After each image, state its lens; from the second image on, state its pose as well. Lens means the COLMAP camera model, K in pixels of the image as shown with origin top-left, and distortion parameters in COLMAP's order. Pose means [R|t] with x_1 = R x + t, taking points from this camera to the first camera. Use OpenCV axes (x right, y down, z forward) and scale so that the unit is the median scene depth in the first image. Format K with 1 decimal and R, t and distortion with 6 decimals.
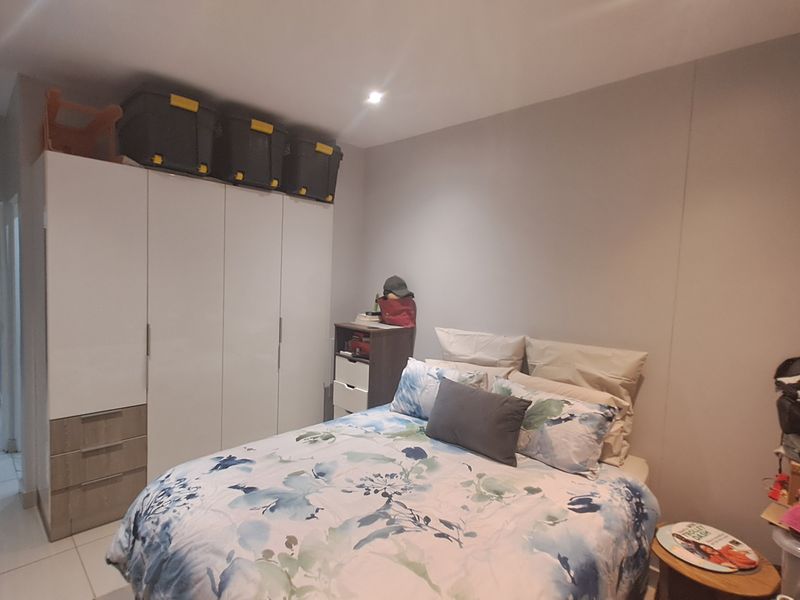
lens RADIAL K [[415.6, 0, 397.5], [0, 415.6, 302.6], [0, 0, 1]] dist [-0.003682, -0.001043]
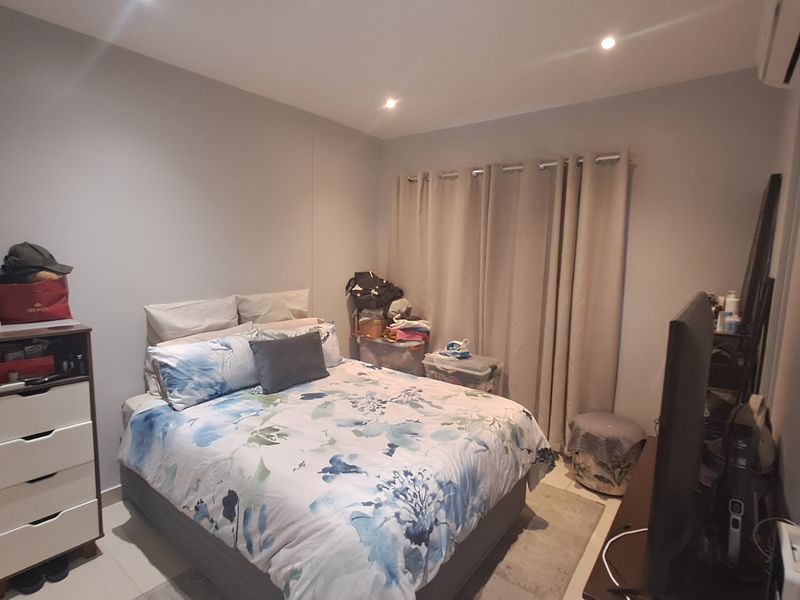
lens RADIAL K [[415.6, 0, 397.5], [0, 415.6, 302.6], [0, 0, 1]] dist [-0.003682, -0.001043]
pose [[-0.097104, -0.165720, 0.981380, -1.099827], [0.037540, 0.984729, 0.170000, -0.097743], [-0.994566, 0.053349, -0.089400, 0.837220]]
